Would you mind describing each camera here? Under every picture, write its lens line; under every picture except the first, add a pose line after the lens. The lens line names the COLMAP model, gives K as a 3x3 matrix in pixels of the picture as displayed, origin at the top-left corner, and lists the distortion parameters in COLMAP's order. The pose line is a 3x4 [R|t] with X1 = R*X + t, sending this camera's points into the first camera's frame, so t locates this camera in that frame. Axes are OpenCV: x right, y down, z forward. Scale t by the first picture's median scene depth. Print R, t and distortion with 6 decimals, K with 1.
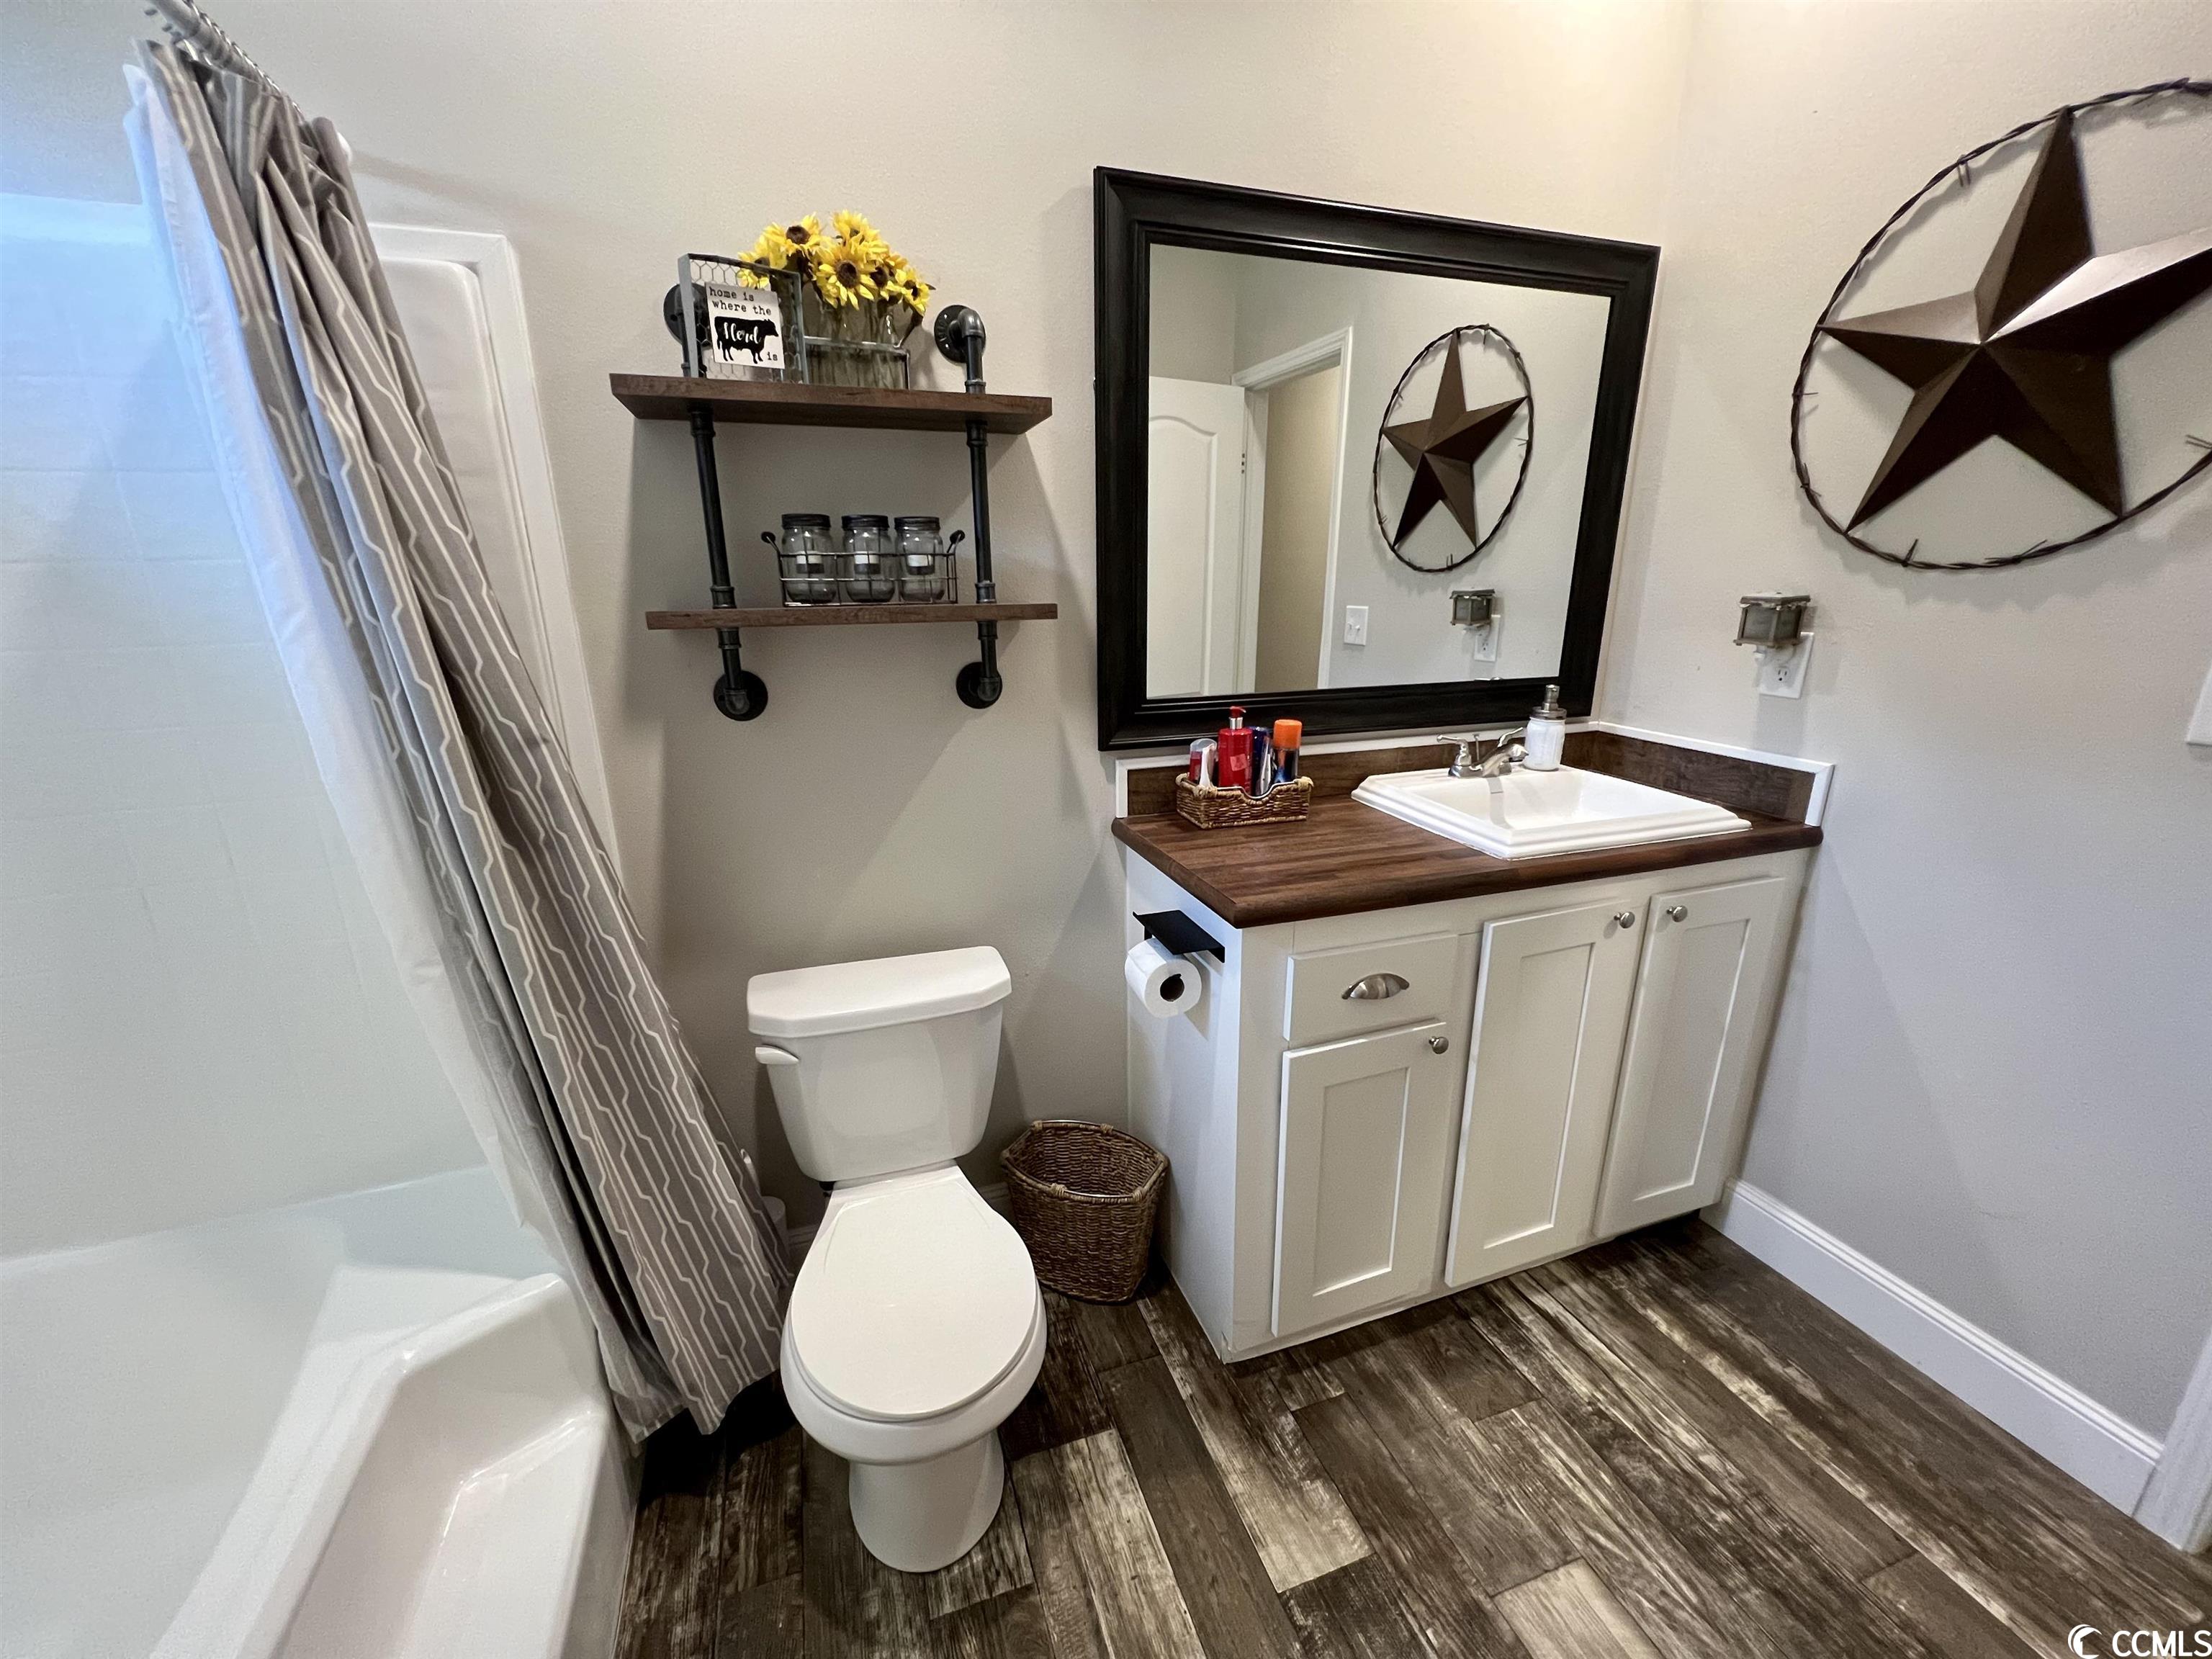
lens RADIAL K [[883.5, 0, 1103.5], [0, 883.5, 832.6], [0, 0, 1]] dist [-0.001609, 0.000049]
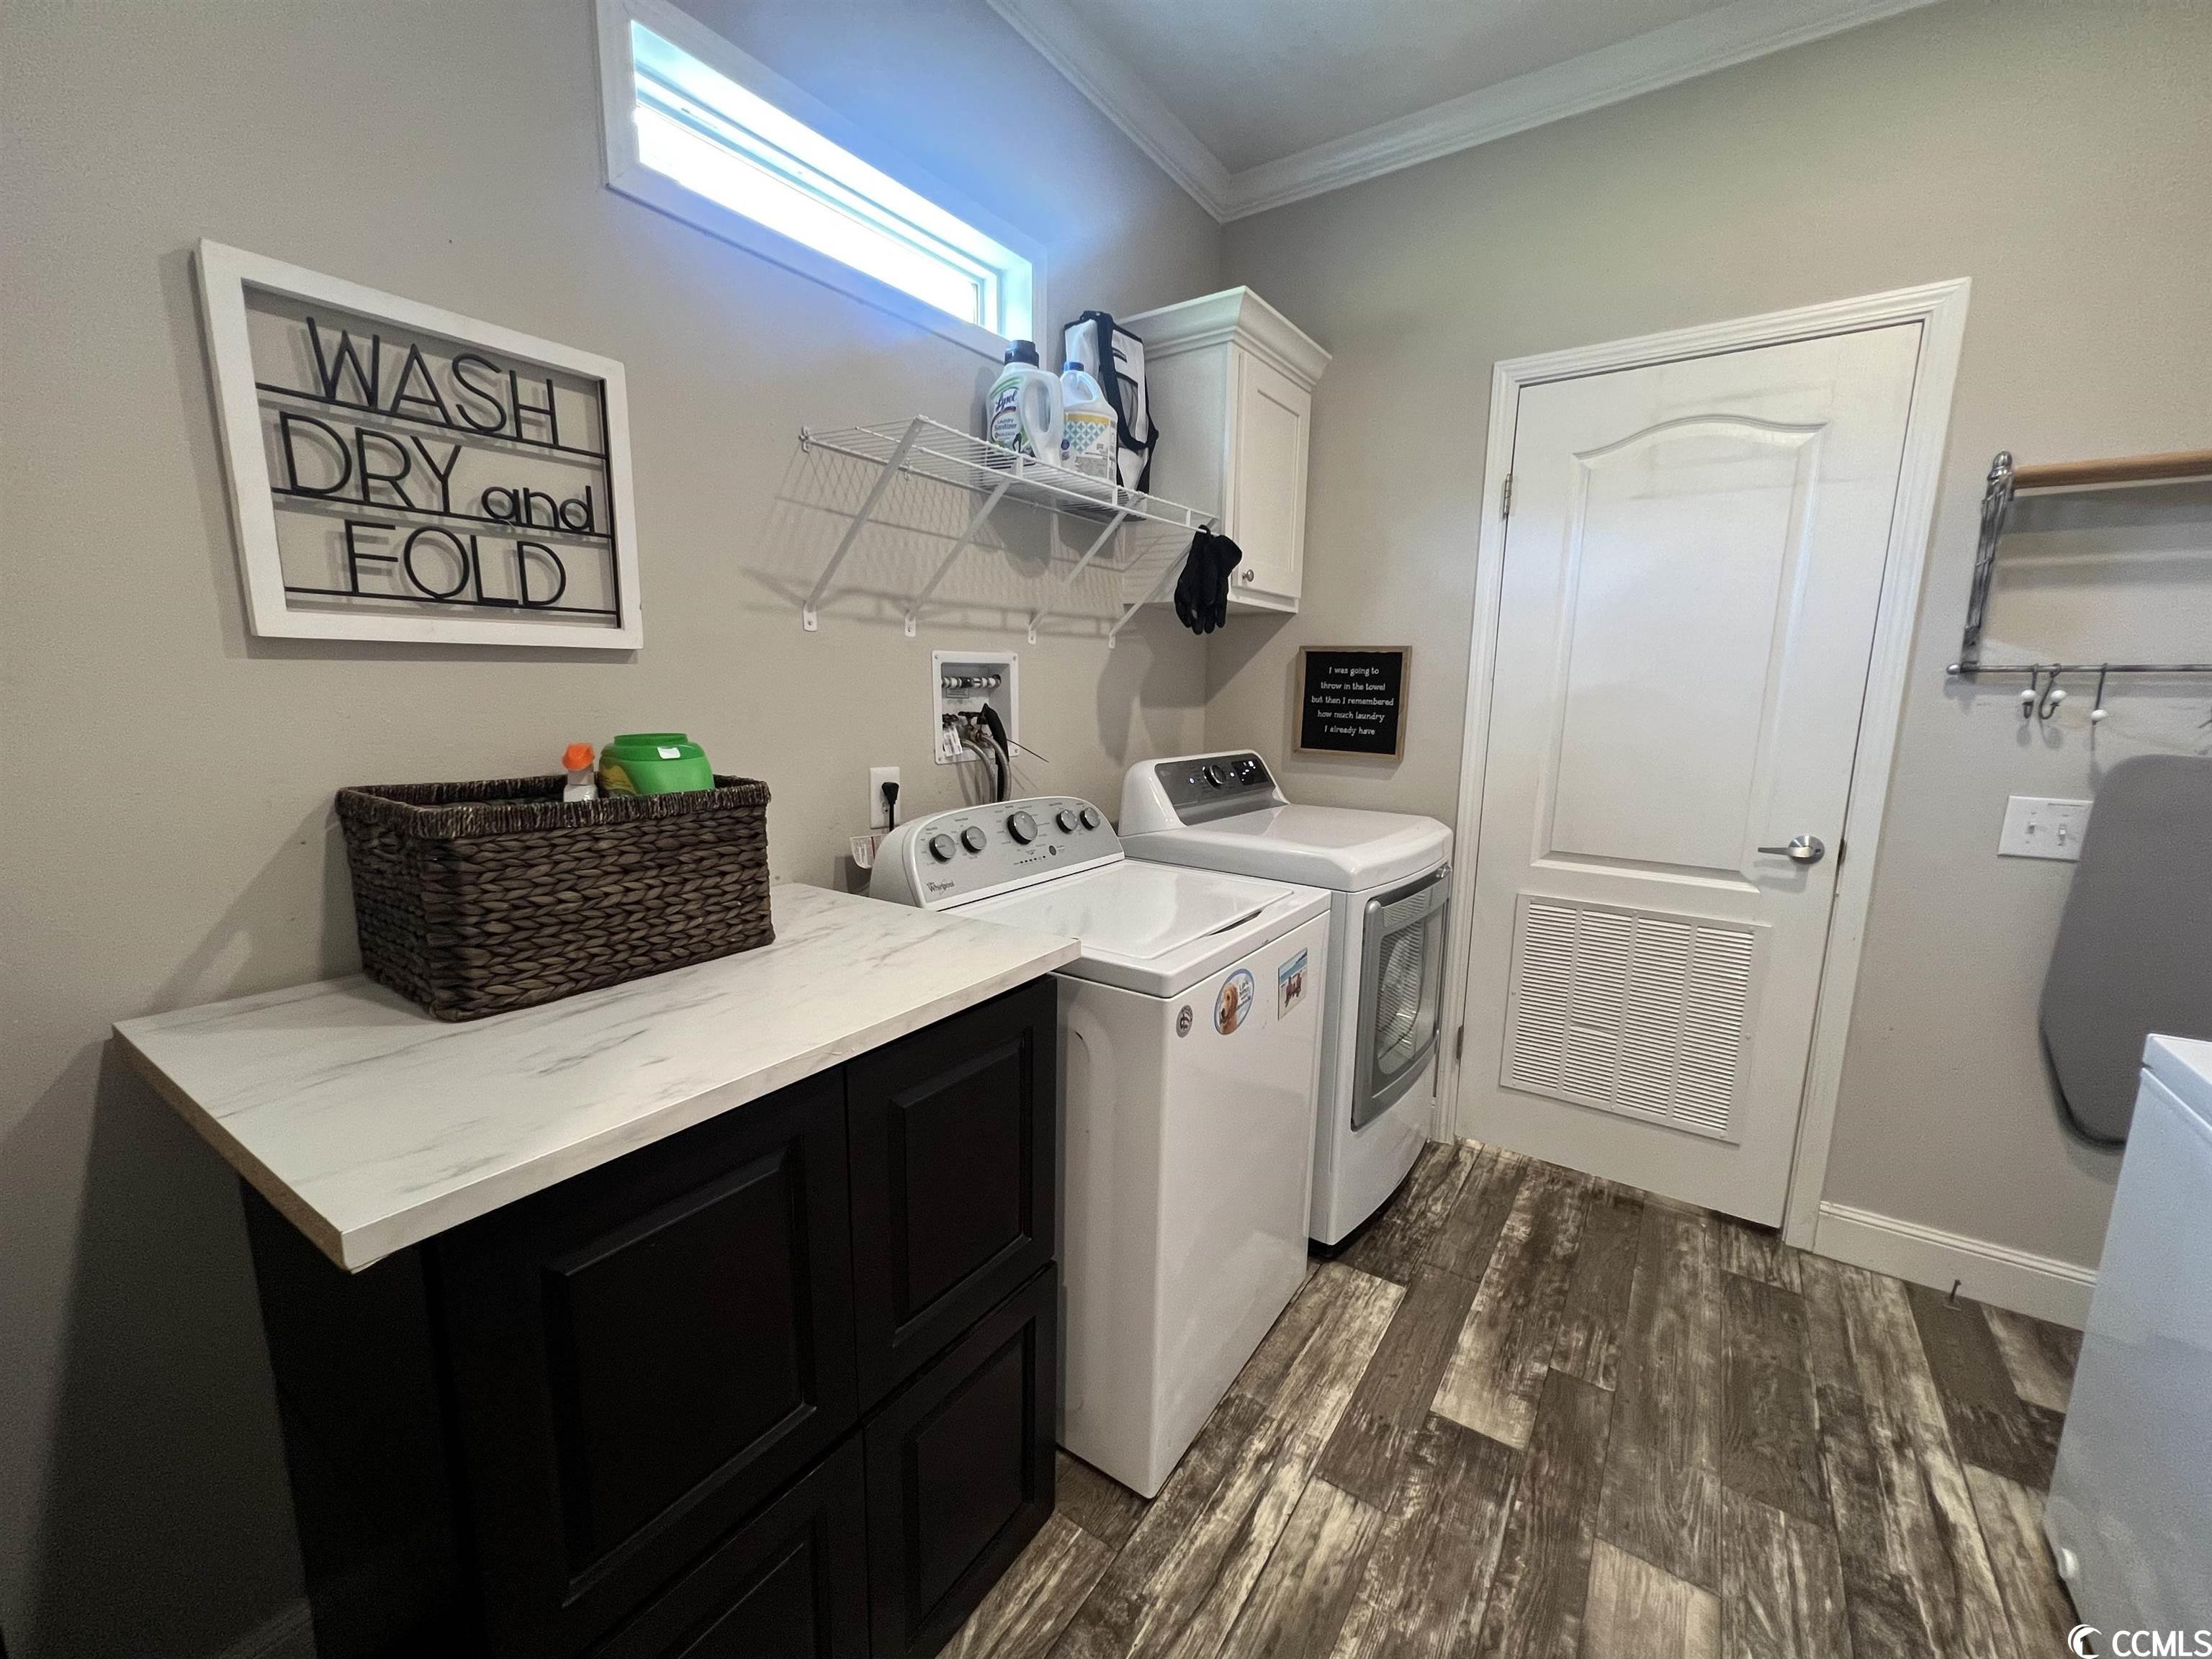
lens RADIAL K [[879.4, 0, 1101.5], [0, 879.4, 845.8], [0, 0, 1]] dist [-0.001289, -0.000169]
pose [[0.597869, 0.164878, -0.784454, 0.688366], [-0.232653, 0.972184, 0.027020, 0.108448], [0.767089, 0.166351, 0.619598, -0.281089]]
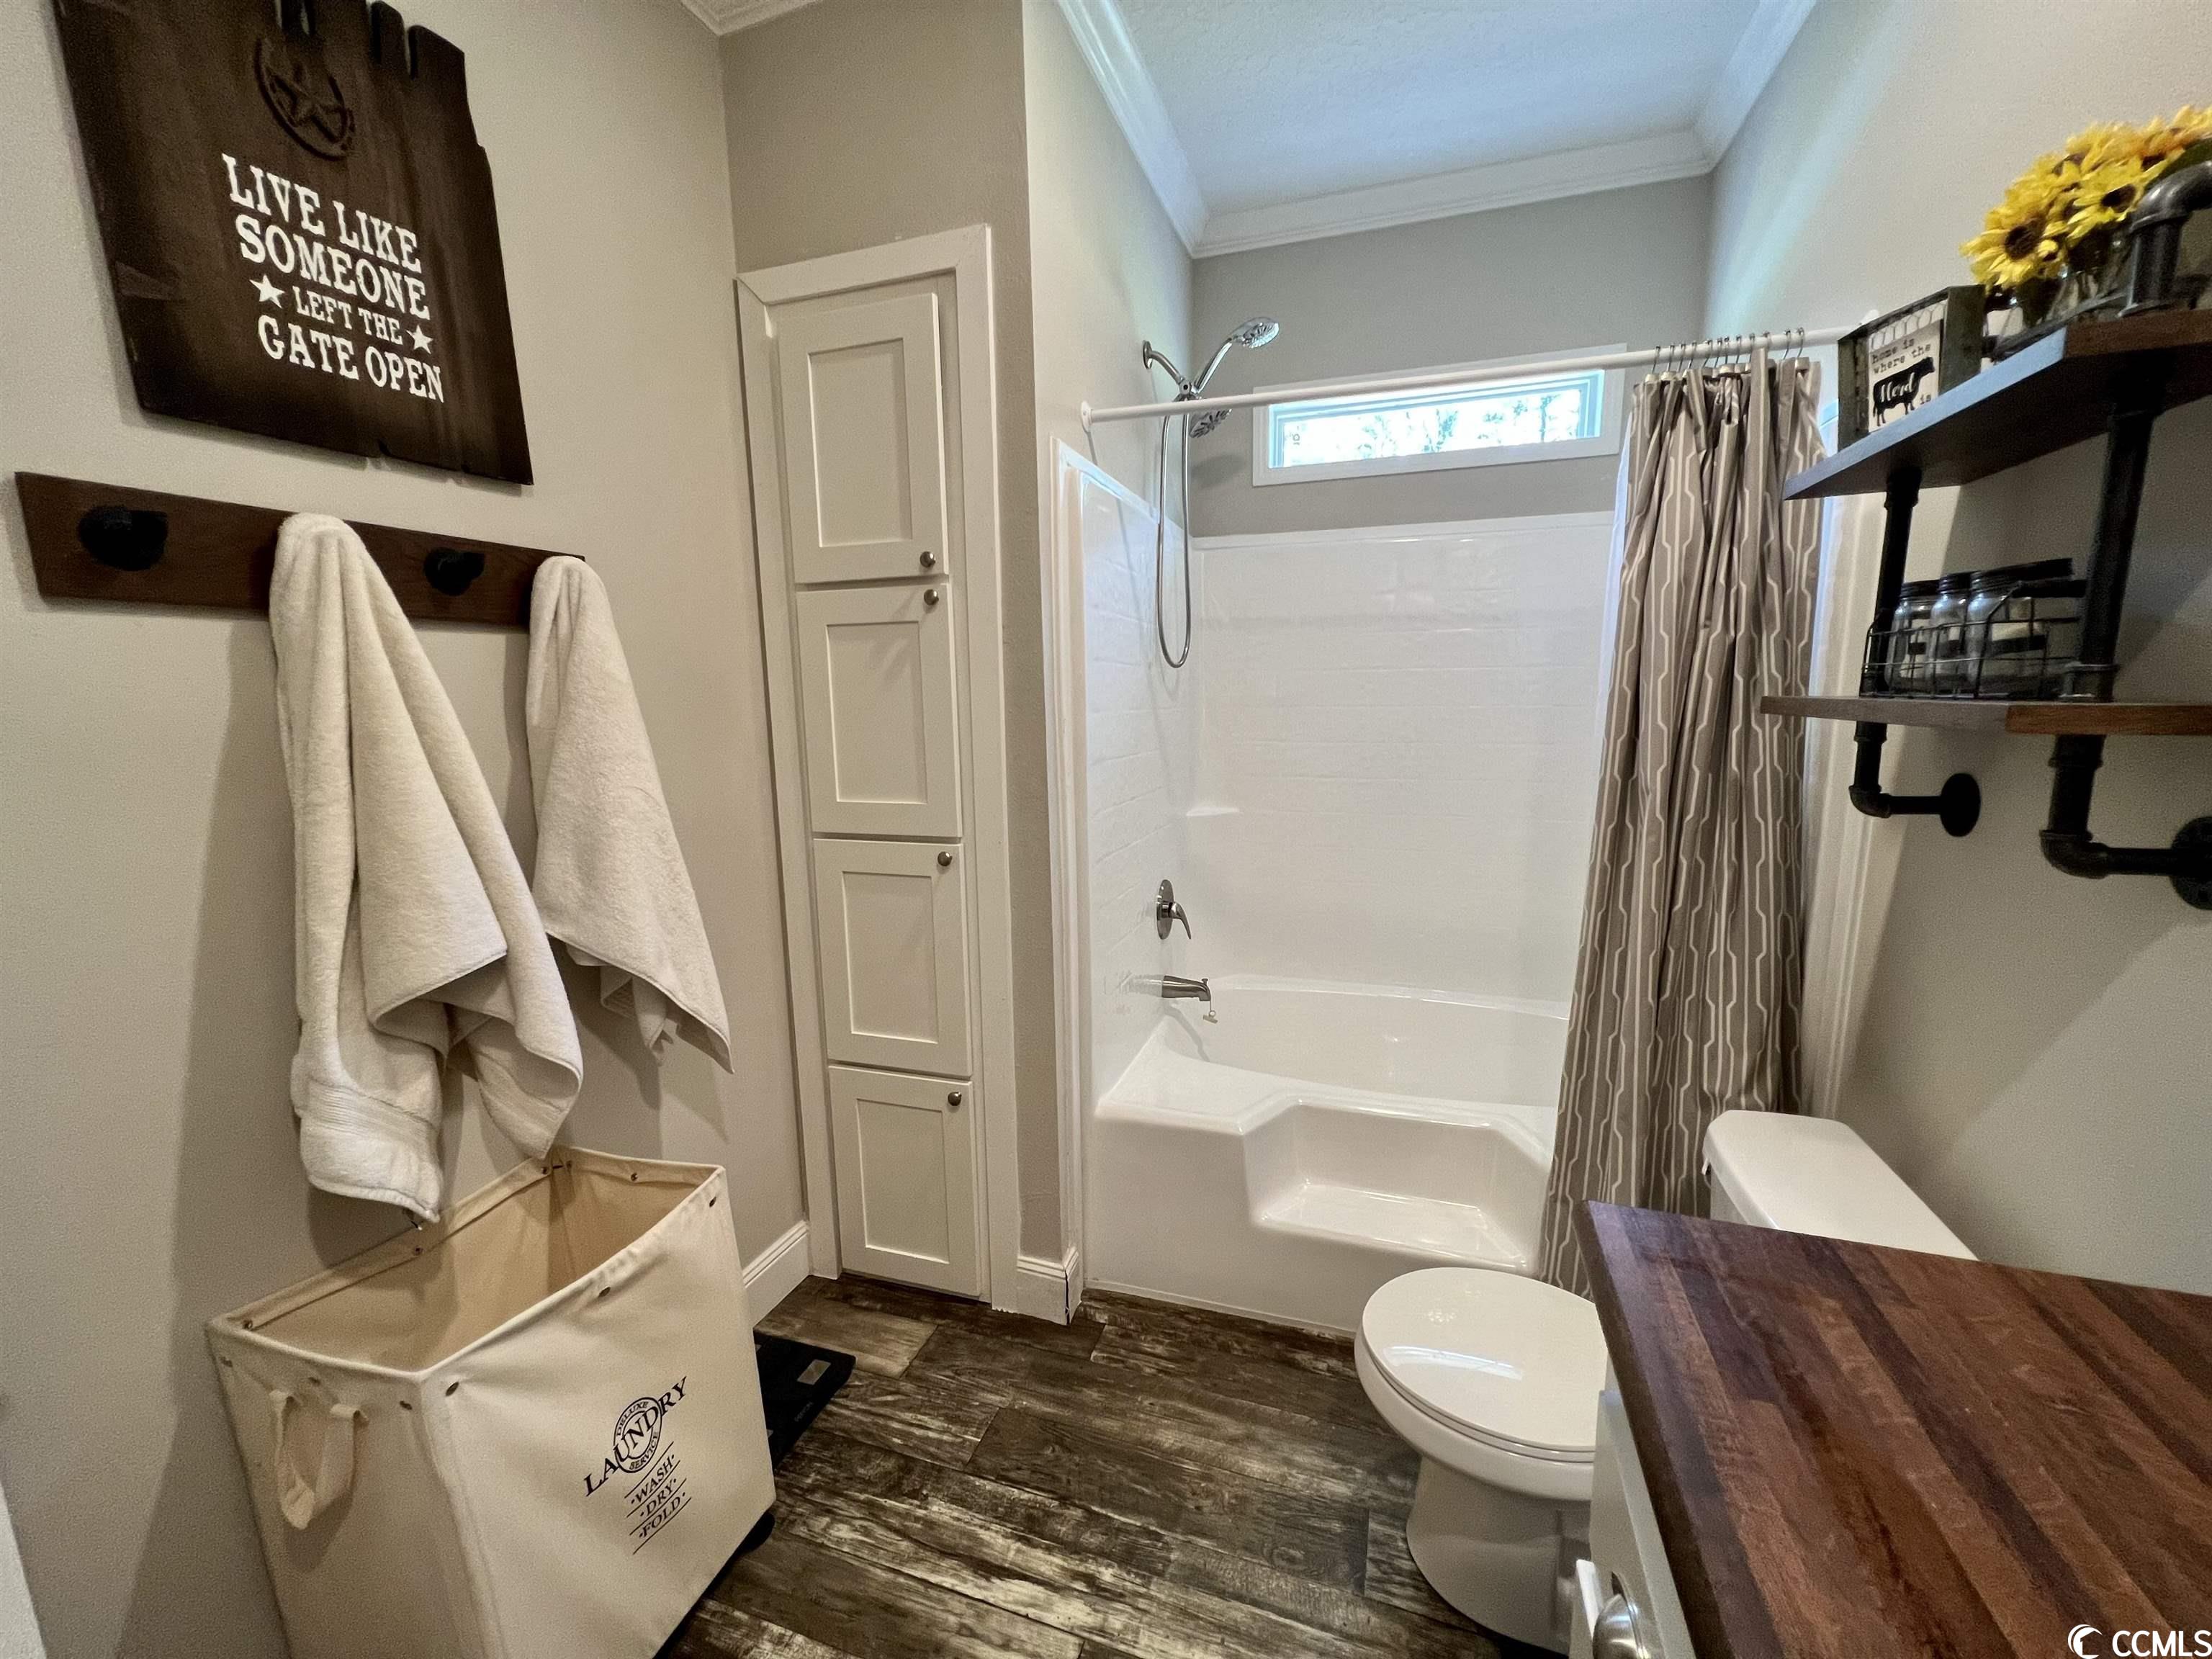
lens RADIAL K [[890.8, 0, 1111.4], [0, 890.8, 837.7], [0, 0, 1]] dist [0.007414, -0.000076]
pose [[-0.610044, 0.152826, -0.777490, 0.713808], [-0.192628, 0.923183, 0.332606, -0.262277], [0.768596, 0.352671, -0.533744, 0.899433]]
